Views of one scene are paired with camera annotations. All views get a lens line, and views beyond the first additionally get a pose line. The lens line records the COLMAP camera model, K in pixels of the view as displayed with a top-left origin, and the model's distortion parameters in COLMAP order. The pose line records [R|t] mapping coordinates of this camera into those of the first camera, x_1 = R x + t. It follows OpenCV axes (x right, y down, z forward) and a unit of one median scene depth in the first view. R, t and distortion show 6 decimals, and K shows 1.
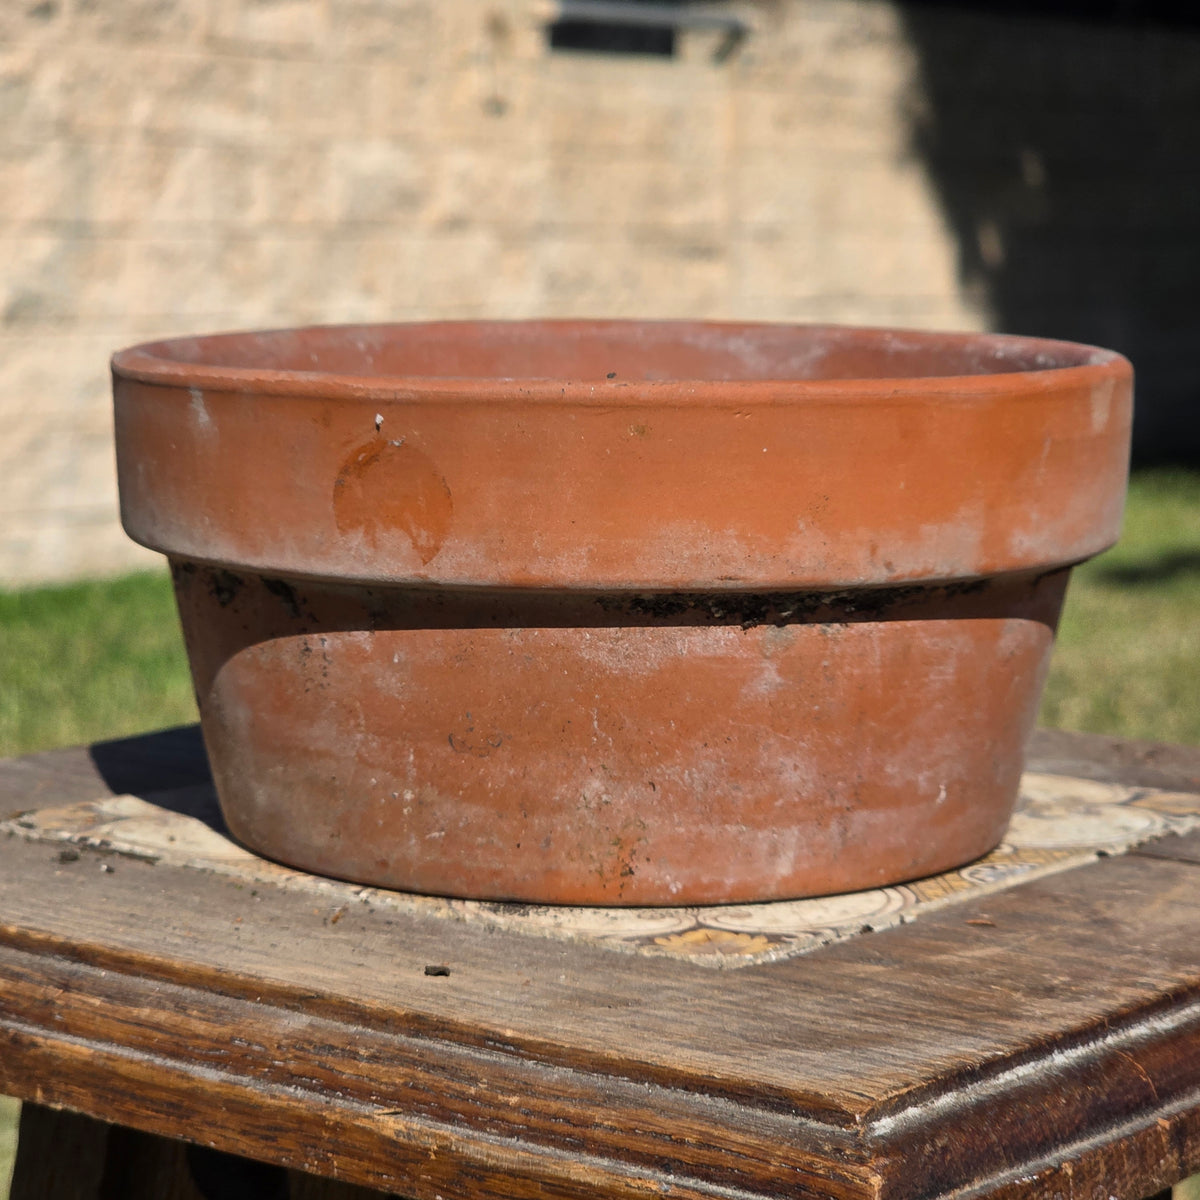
lens RADIAL K [[3604.1, 0, 600.0], [0, 3604.1, 600.0], [0, 0, 1]] dist [-0.427351, 6.180355]
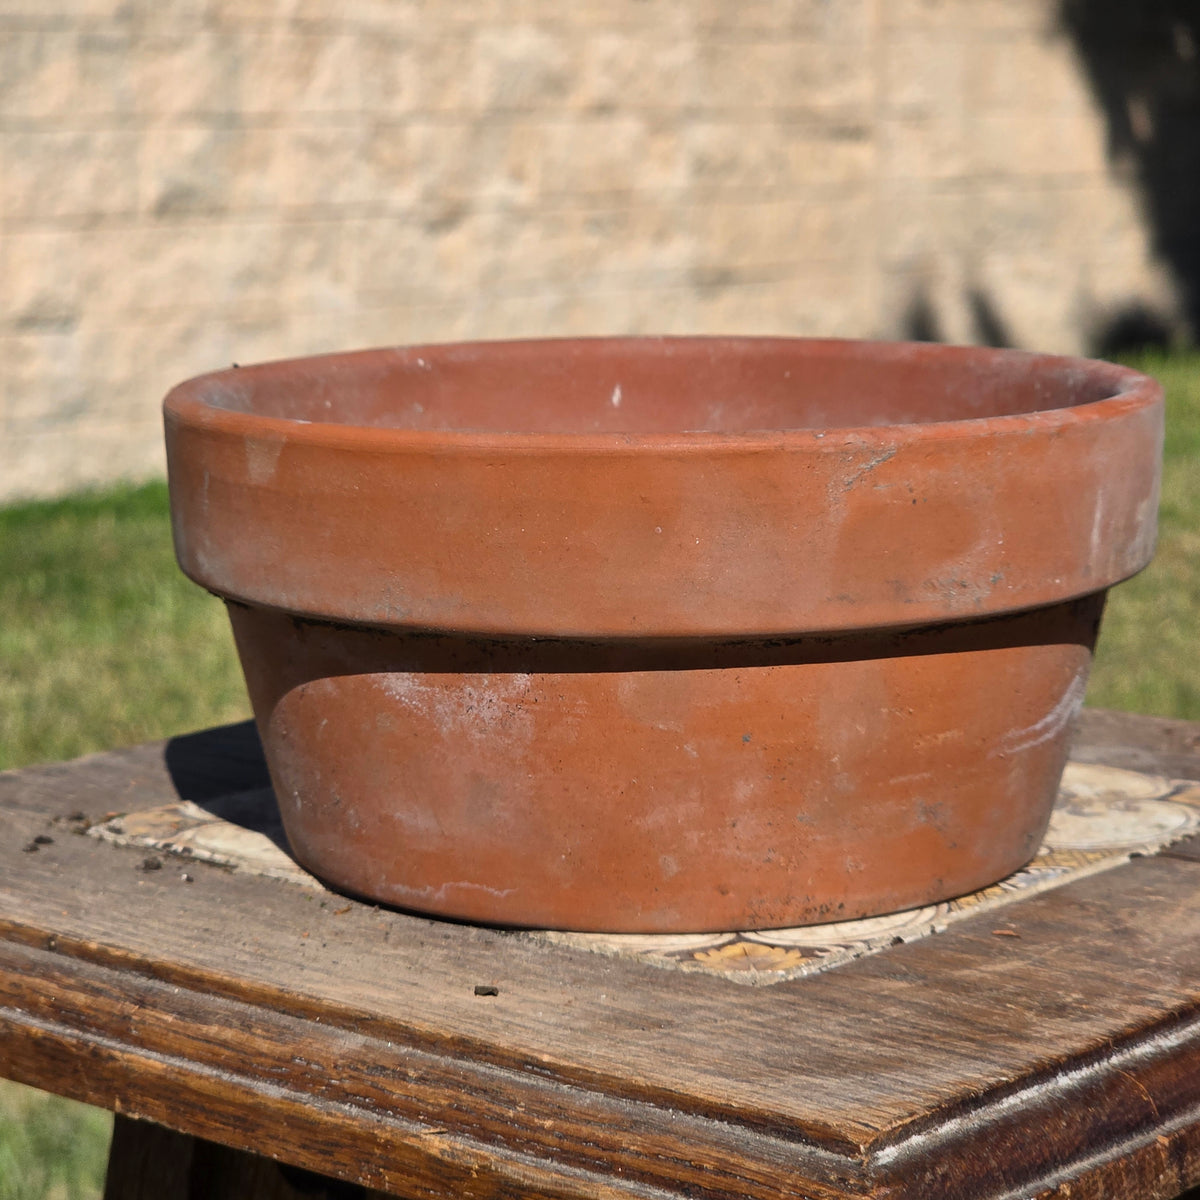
lens RADIAL K [[3590.1, 0, 617.2], [0, 3590.1, 599.5], [0, 0, 1]] dist [-0.341665, 5.183239]
pose [[0.999117, -0.007653, -0.041300, 0.038503], [0.009241, 0.999219, 0.038407, -0.053259], [0.040974, -0.038755, 0.998408, -0.055000]]
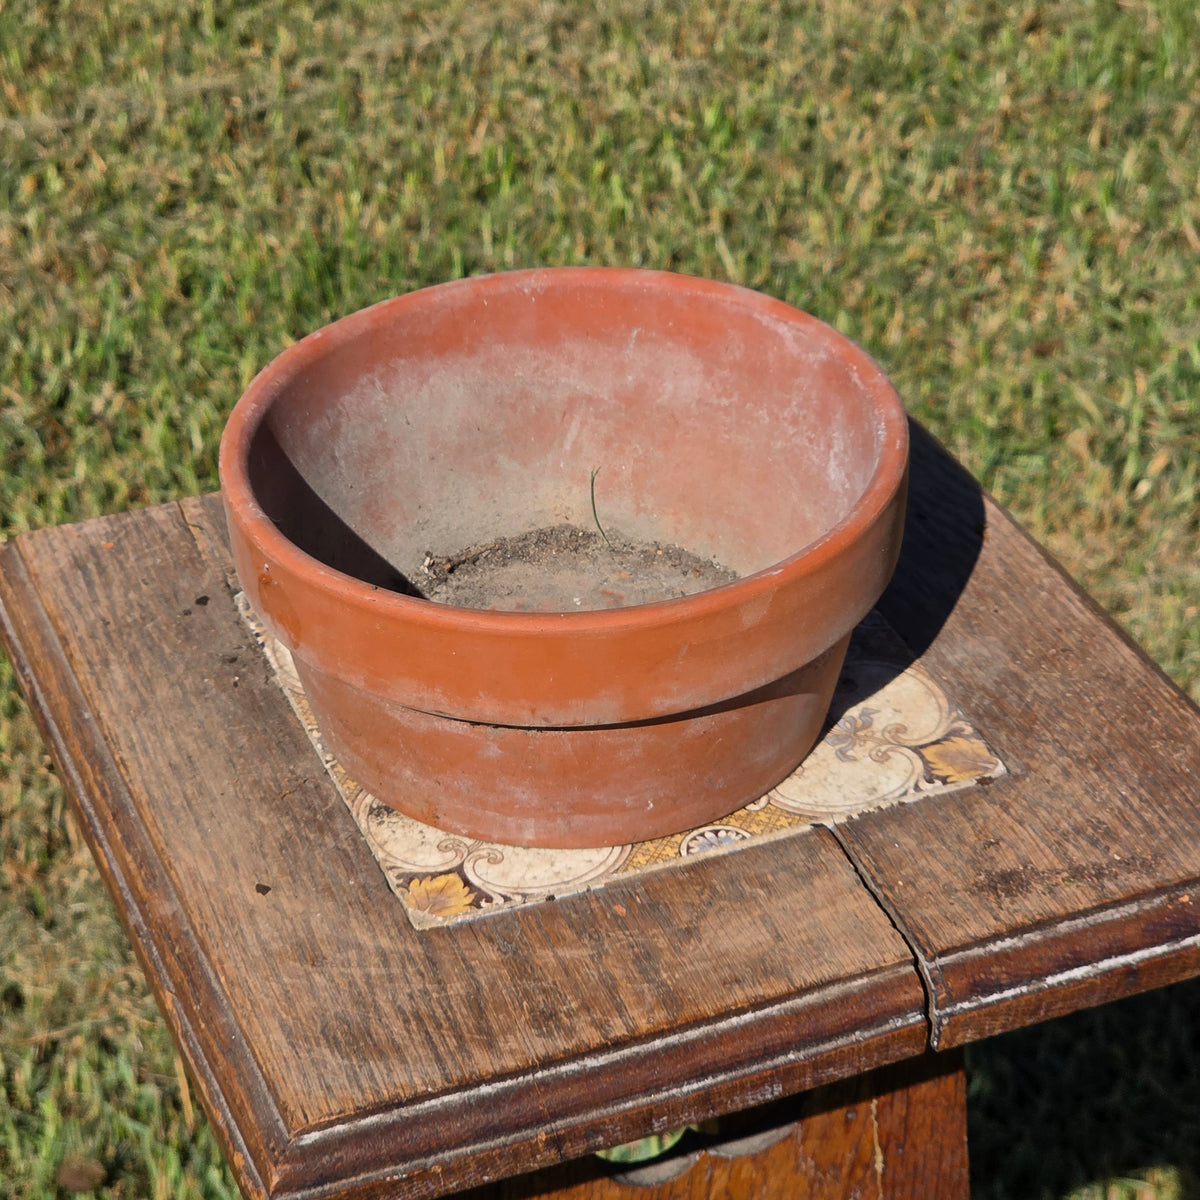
lens RADIAL K [[3697.4, 0, 600.0], [0, 3697.4, 600.0], [0, 0, 1]] dist [-0.956622, 18.449117]
pose [[0.861268, 0.259659, -0.436801, 0.830422], [-0.032771, 0.886180, 0.462180, -0.841287], [0.507093, -0.383747, 0.771748, -0.223030]]
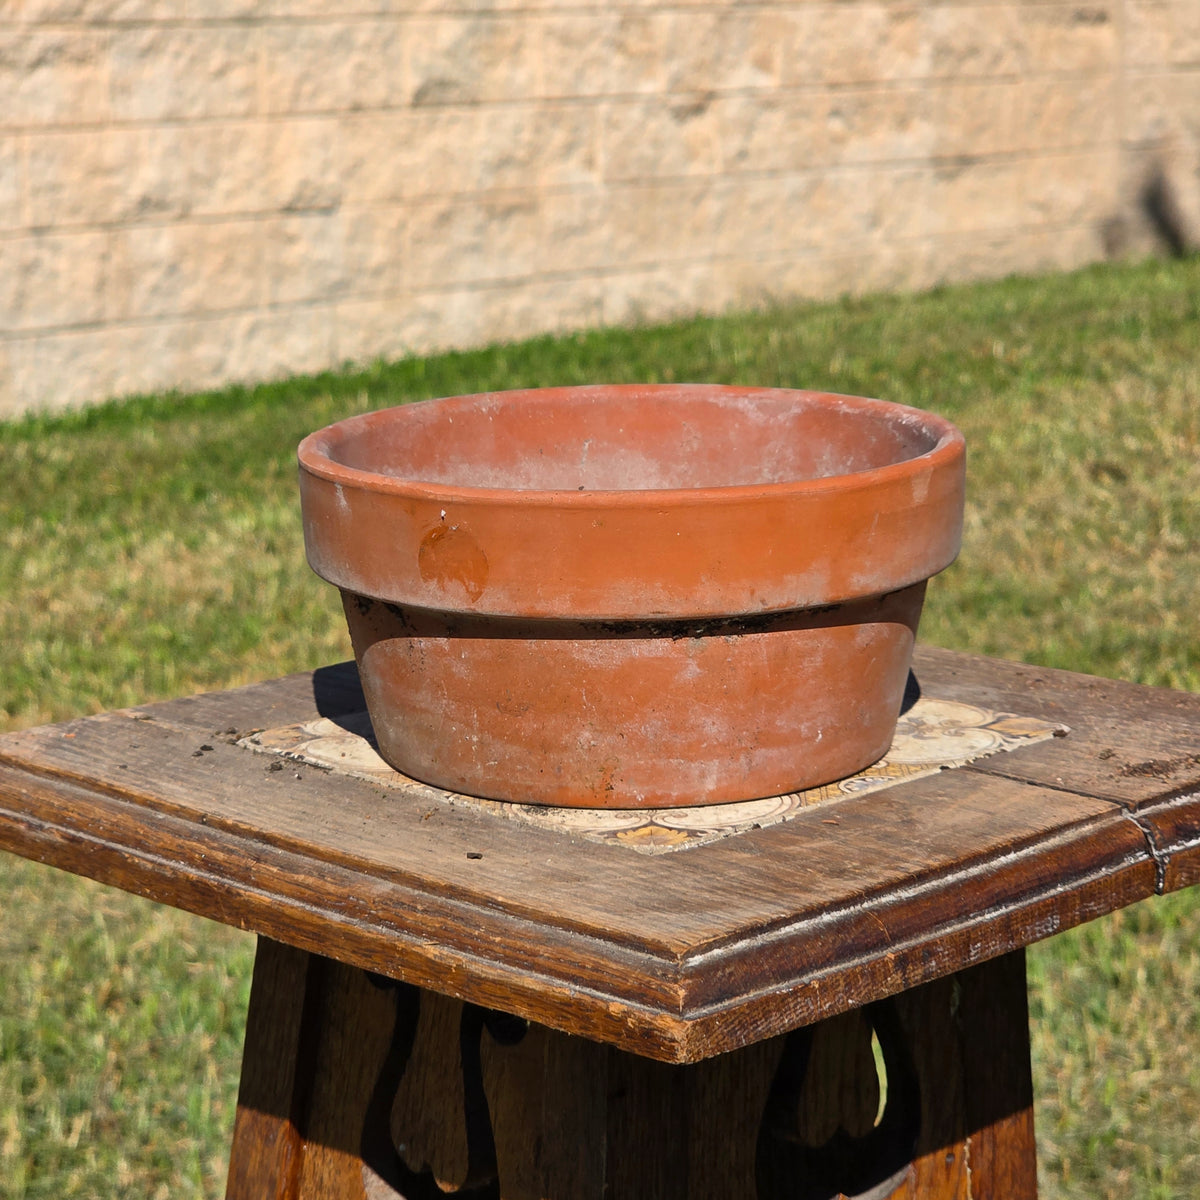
lens RADIAL K [[3697.4, 0, 600.0], [0, 3697.4, 600.0], [0, 0, 1]] dist [-0.956622, 18.449117]
pose [[0.991908, 0.001955, -0.126941, 0.226553], [0.008189, 0.996814, 0.079340, -0.147364], [0.126691, -0.079738, 0.988732, -0.654616]]
